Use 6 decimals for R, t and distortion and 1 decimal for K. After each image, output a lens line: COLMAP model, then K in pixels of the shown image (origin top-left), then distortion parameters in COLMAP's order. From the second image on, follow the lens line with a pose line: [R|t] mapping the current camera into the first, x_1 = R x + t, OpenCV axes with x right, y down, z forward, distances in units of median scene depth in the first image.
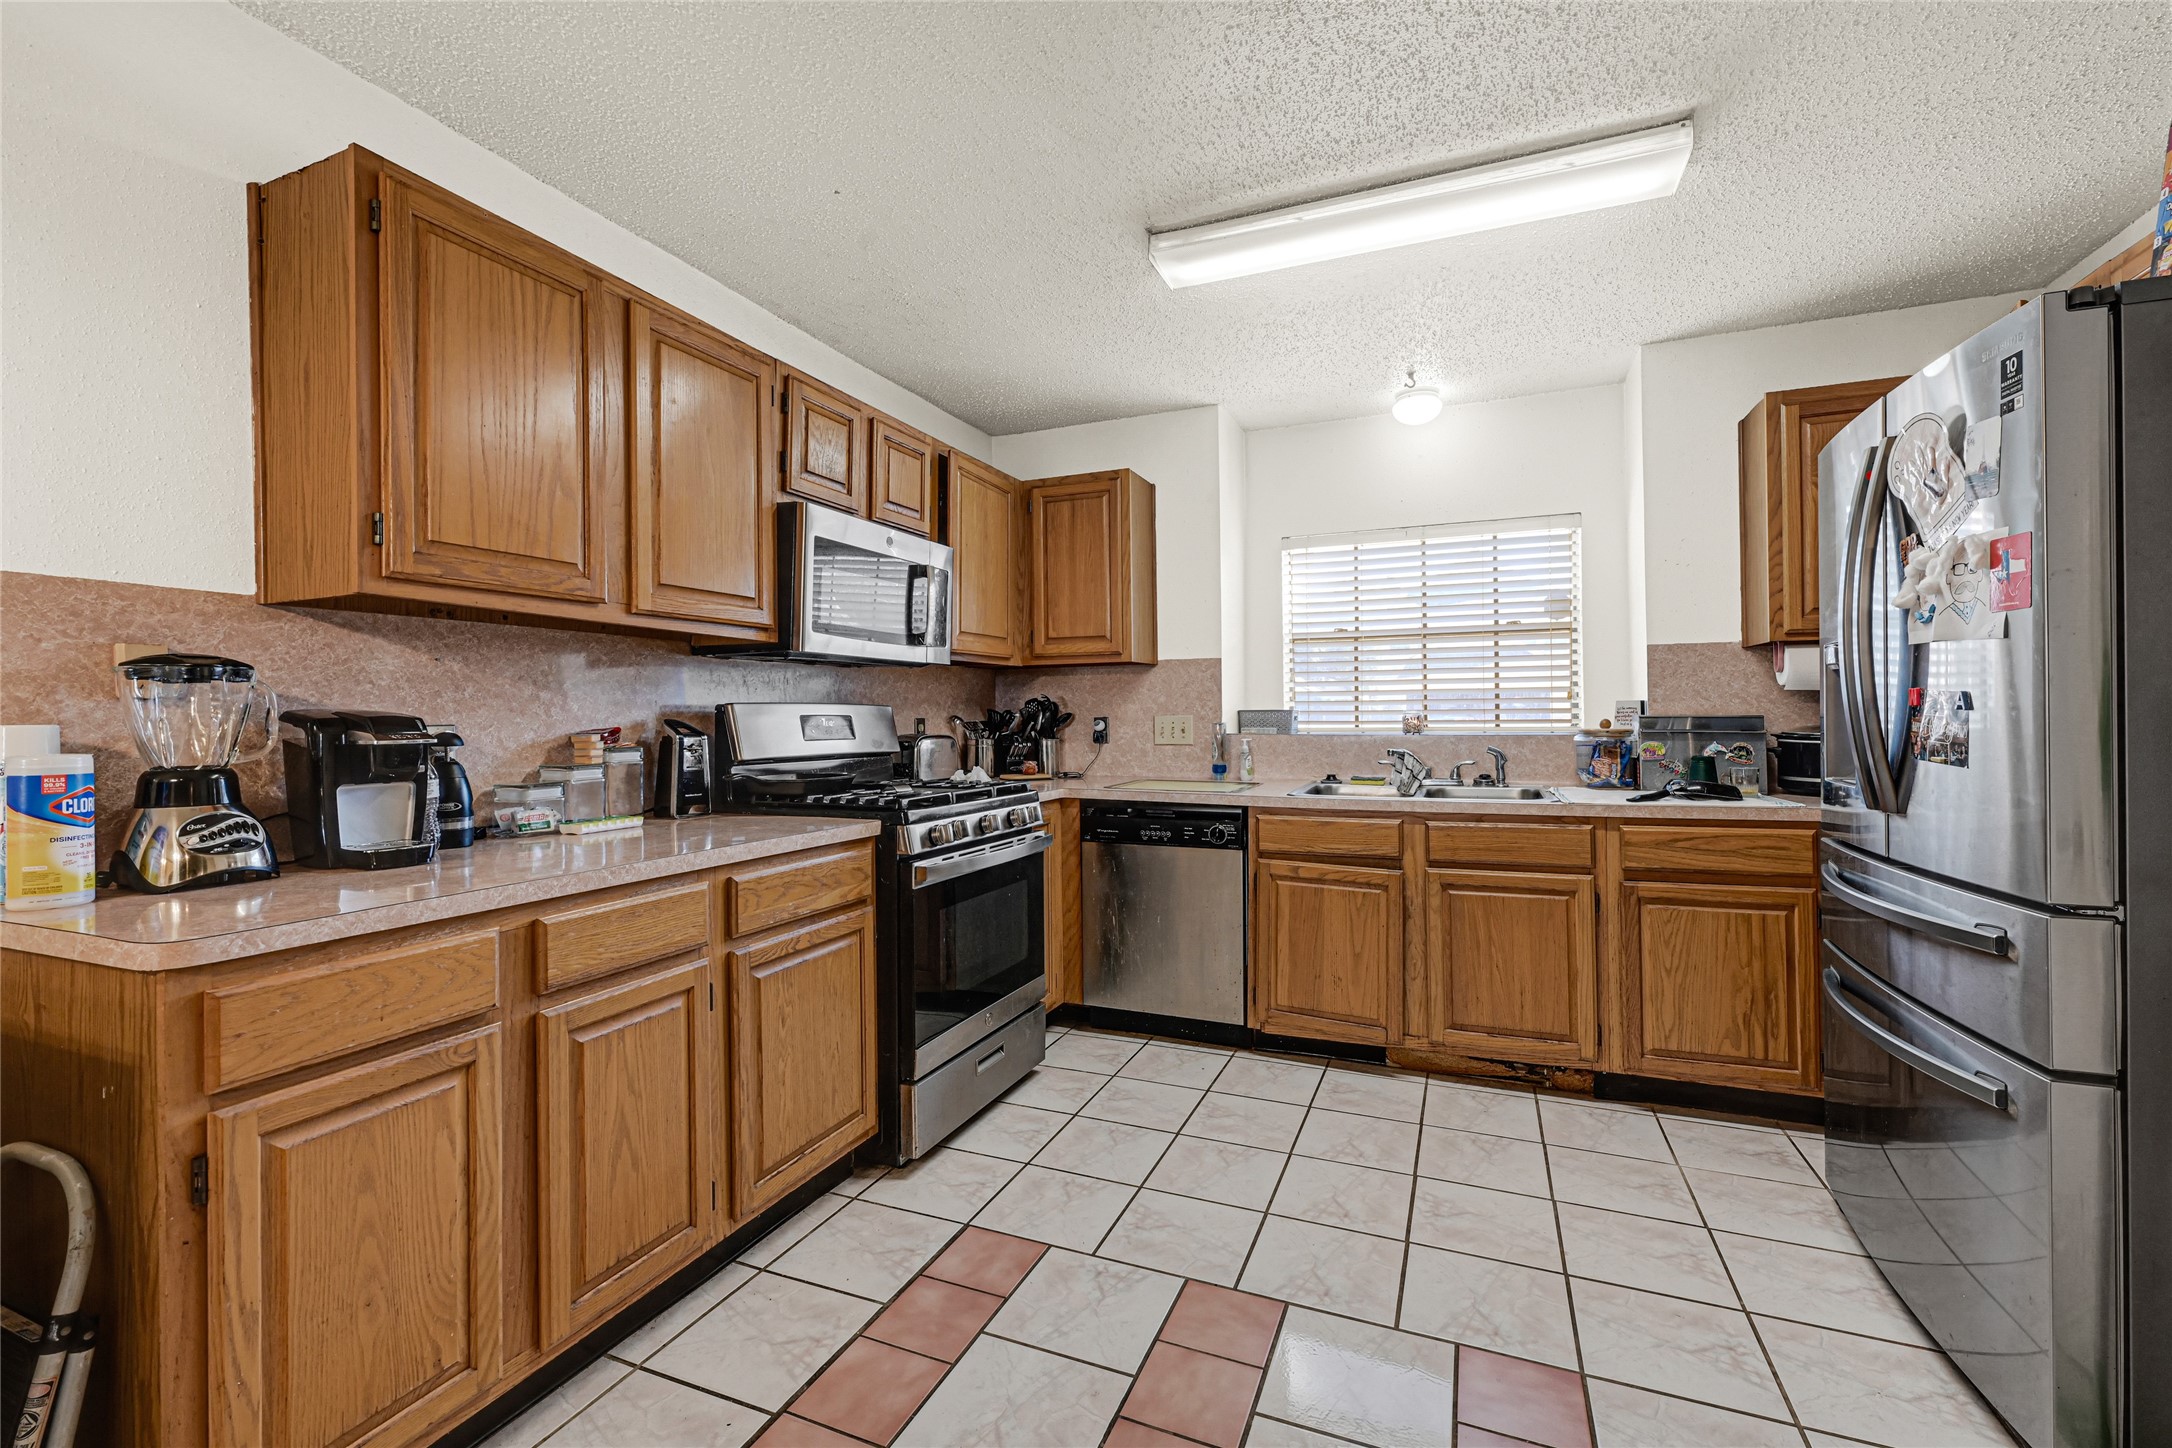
lens RADIAL K [[915.5, 0, 1090.8], [0, 915.5, 716.2], [0, 0, 1]] dist [0.000661, -0.000284]
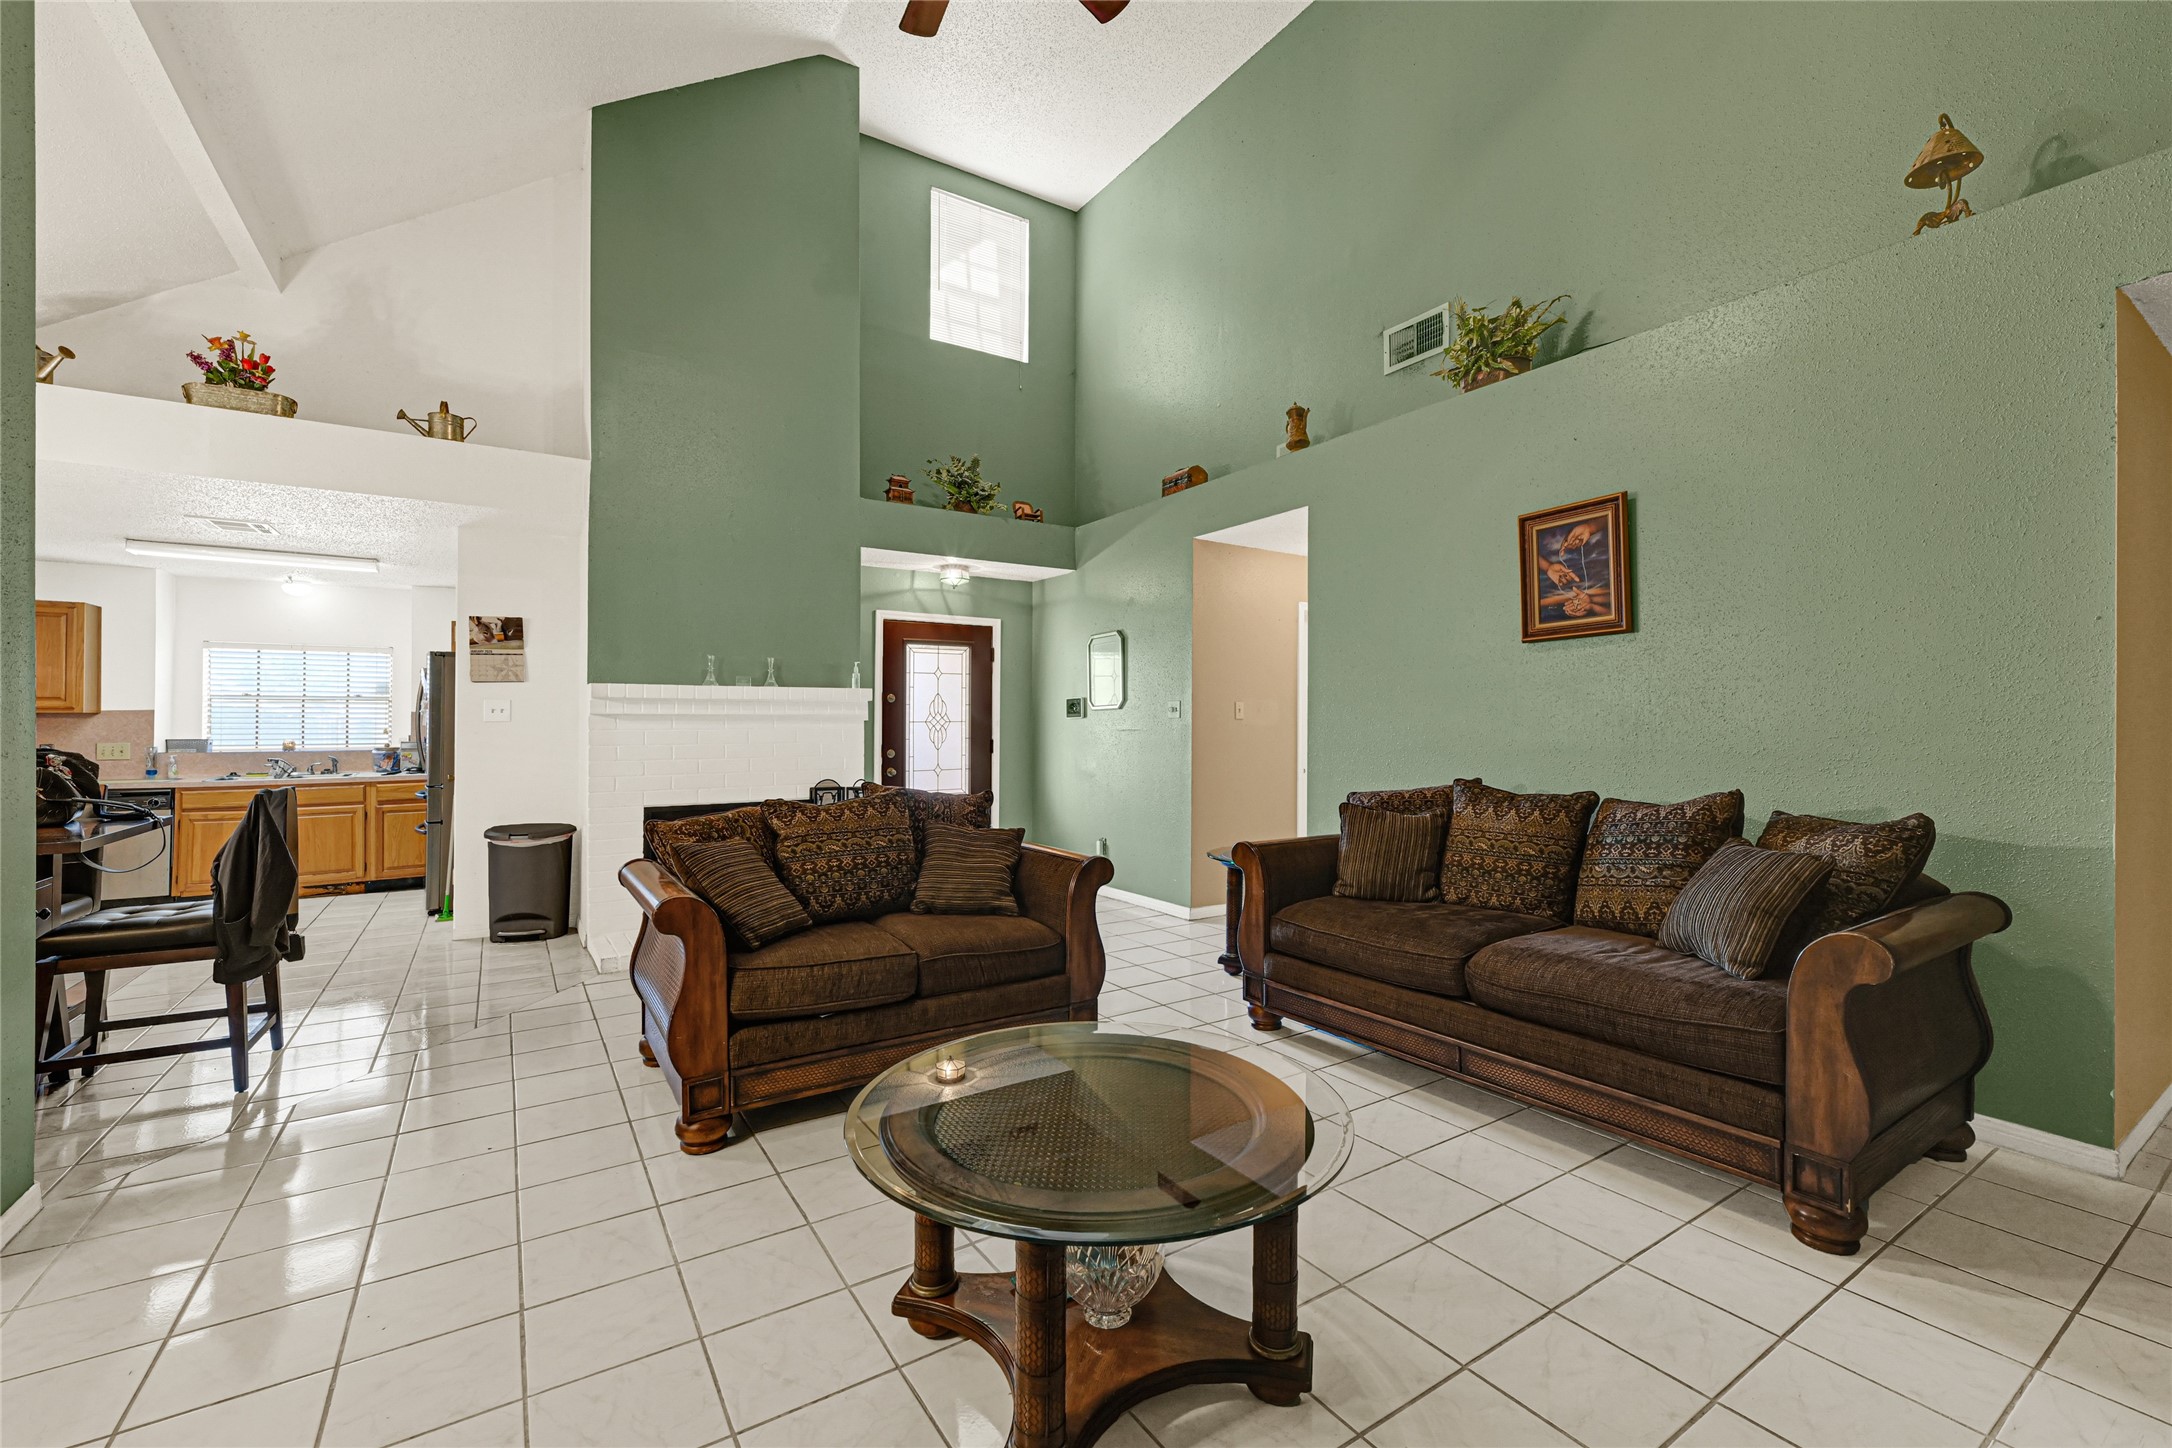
lens RADIAL K [[895.8, 0, 1090.2], [0, 895.8, 711.5], [0, 0, 1]] dist [0.000956, -0.000089]
pose [[0.556575, 0.021102, 0.830529, -0.418562], [-0.001559, 0.999702, -0.024356, -0.030547], [-0.830796, 0.012261, 0.556442, -2.124433]]
